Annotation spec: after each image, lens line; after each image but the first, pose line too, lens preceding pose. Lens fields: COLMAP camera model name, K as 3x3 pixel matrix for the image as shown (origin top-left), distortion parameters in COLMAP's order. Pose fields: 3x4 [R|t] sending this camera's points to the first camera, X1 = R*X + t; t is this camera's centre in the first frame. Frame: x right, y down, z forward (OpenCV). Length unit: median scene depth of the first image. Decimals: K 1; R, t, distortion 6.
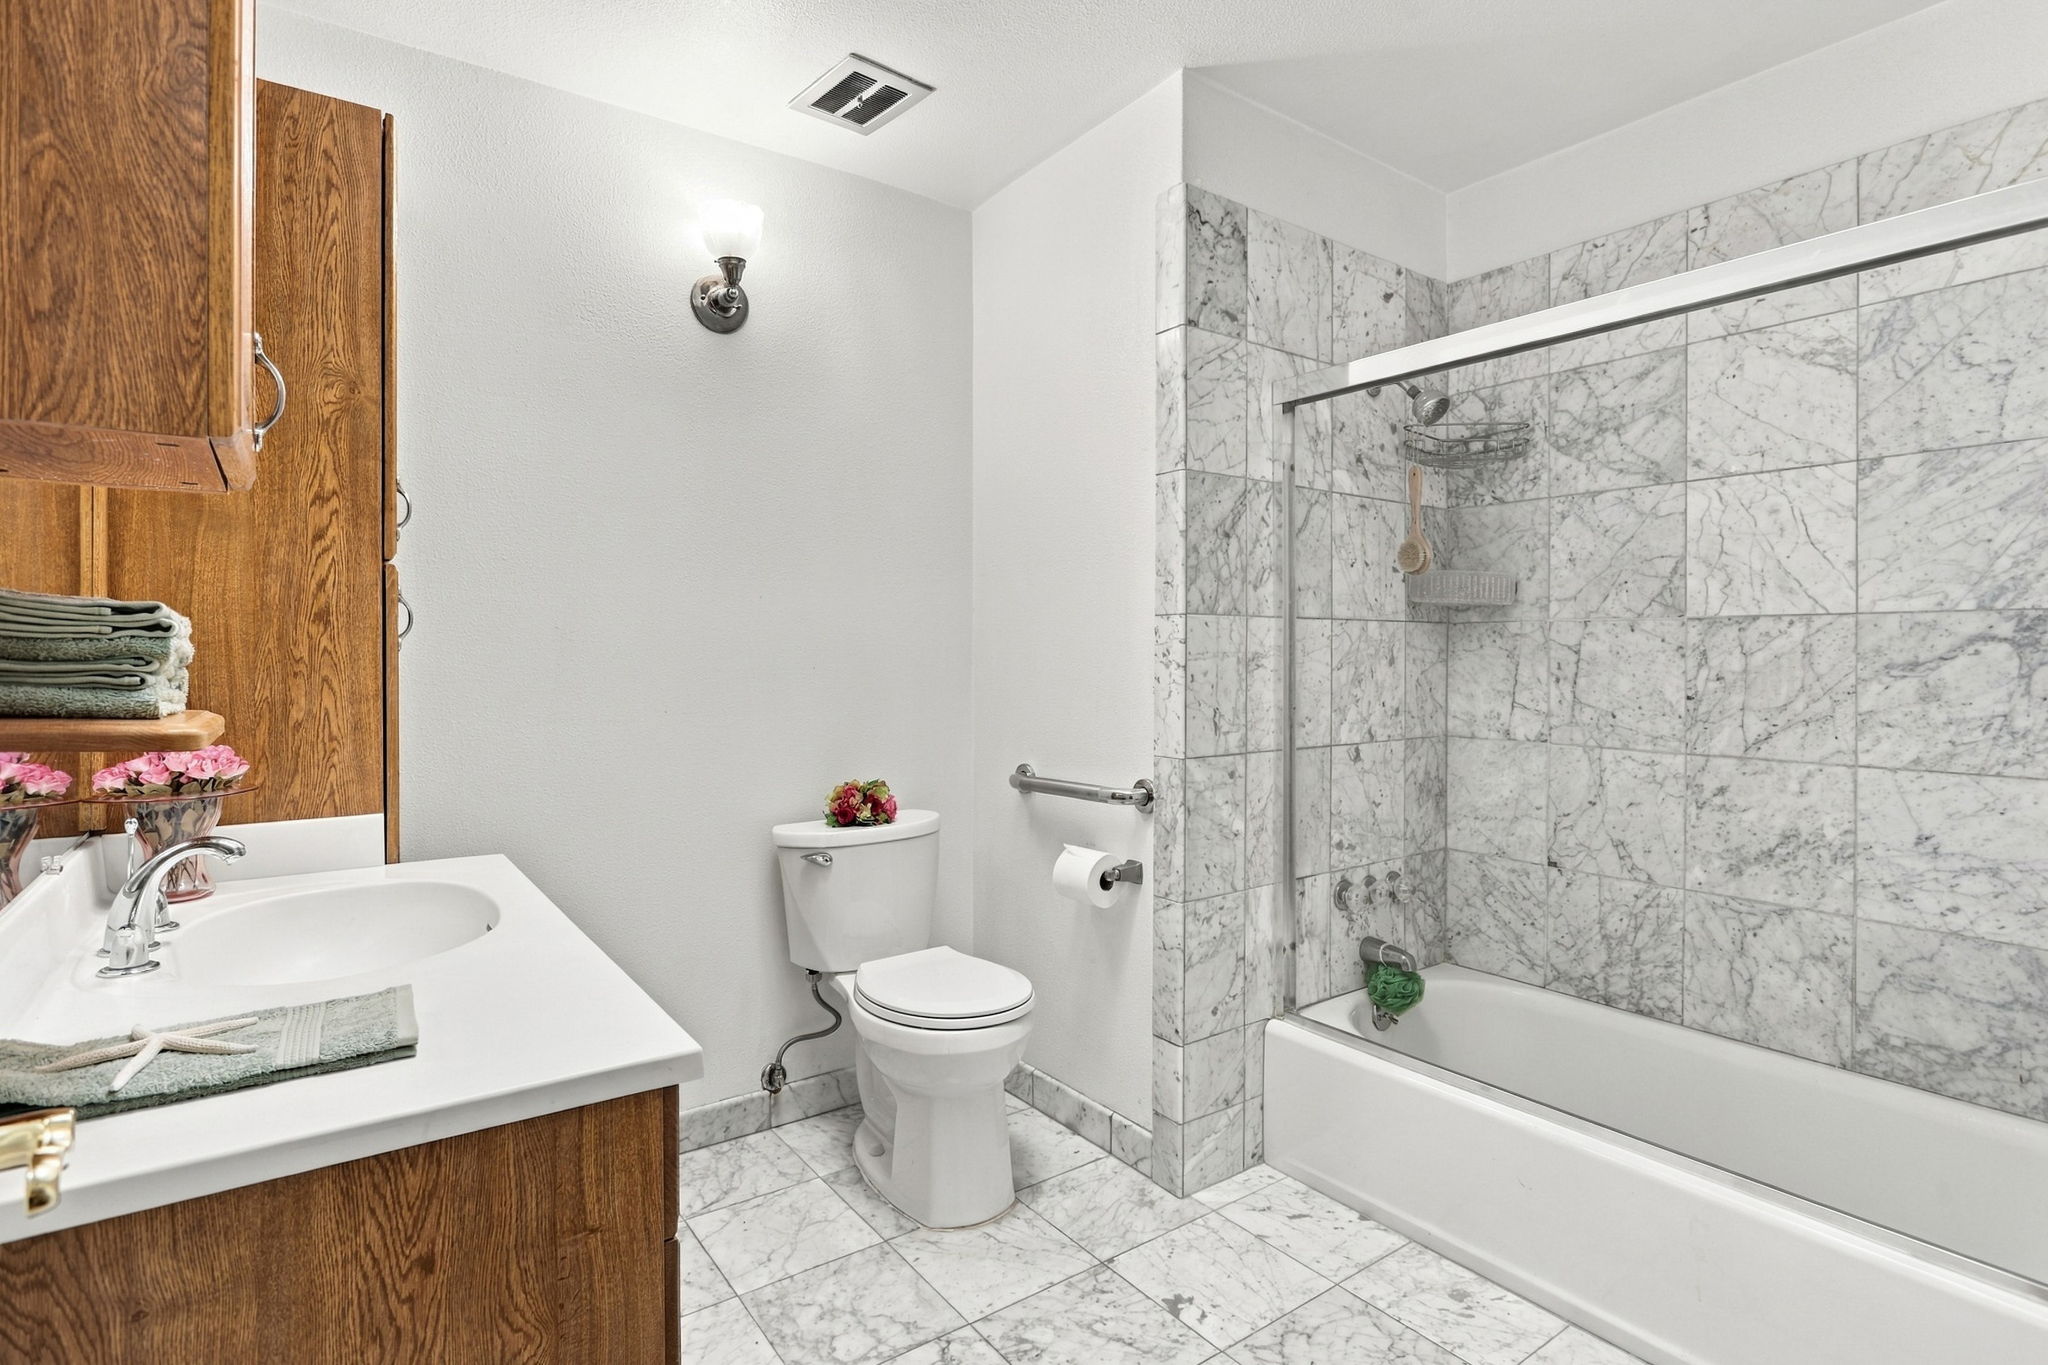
lens RADIAL K [[980.7, 0, 1004.8], [0, 980.7, 664.0], [0, 0, 1]] dist [-0.011299, 0.000430]
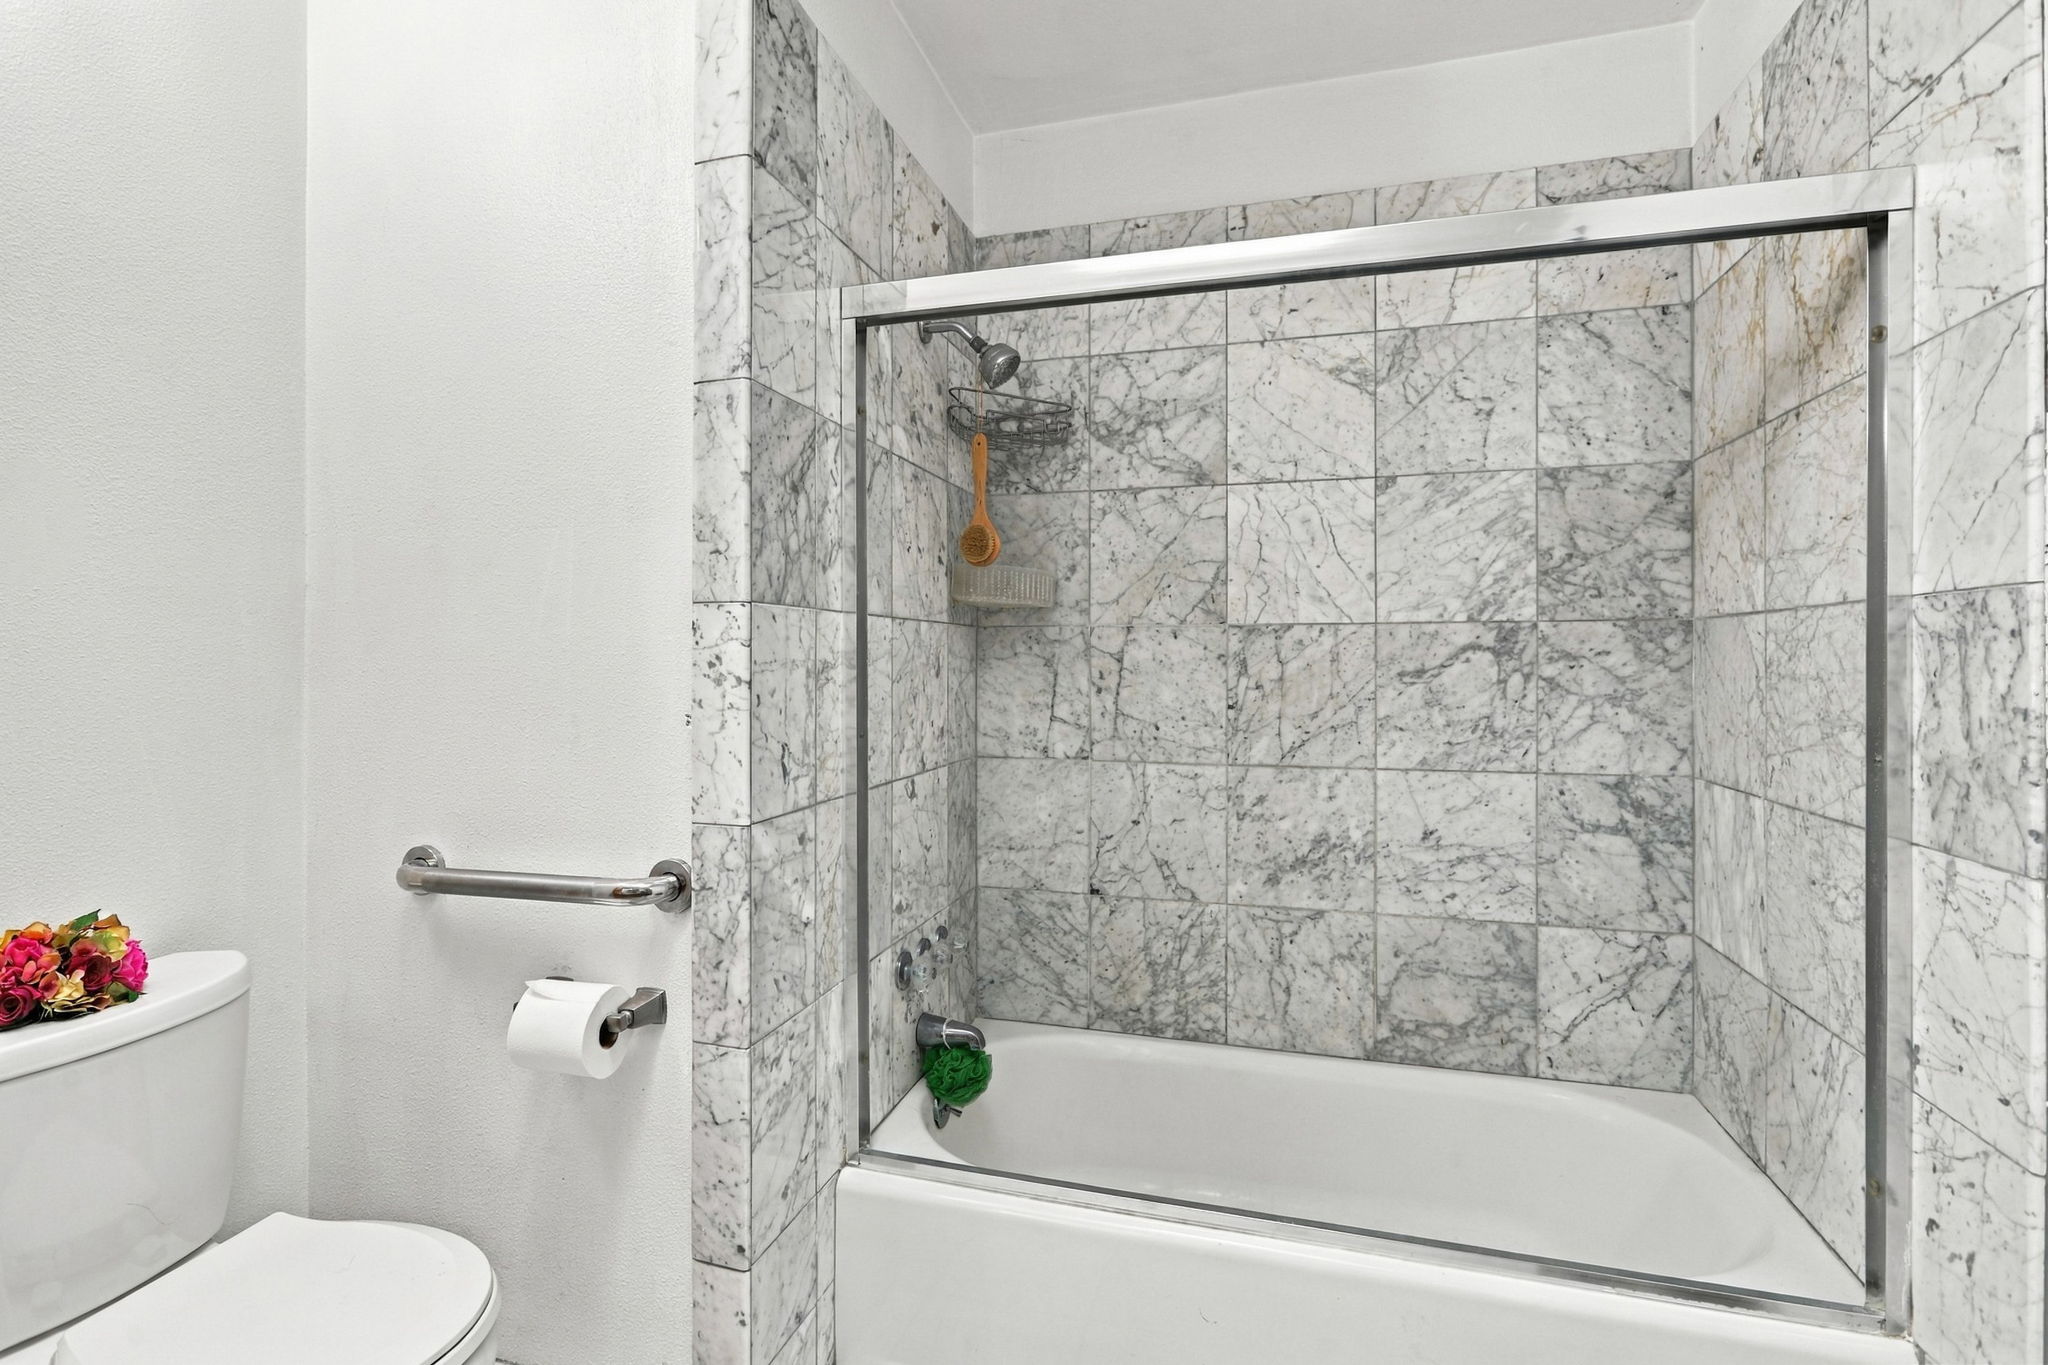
lens RADIAL K [[980.7, 0, 1004.8], [0, 980.7, 664.0], [0, 0, 1]] dist [-0.011299, 0.000430]
pose [[0.789943, -0.002804, 0.613174, -0.077557], [0.007593, 0.999958, -0.005210, -0.004968], [-0.613134, 0.008771, 0.789930, 0.371414]]
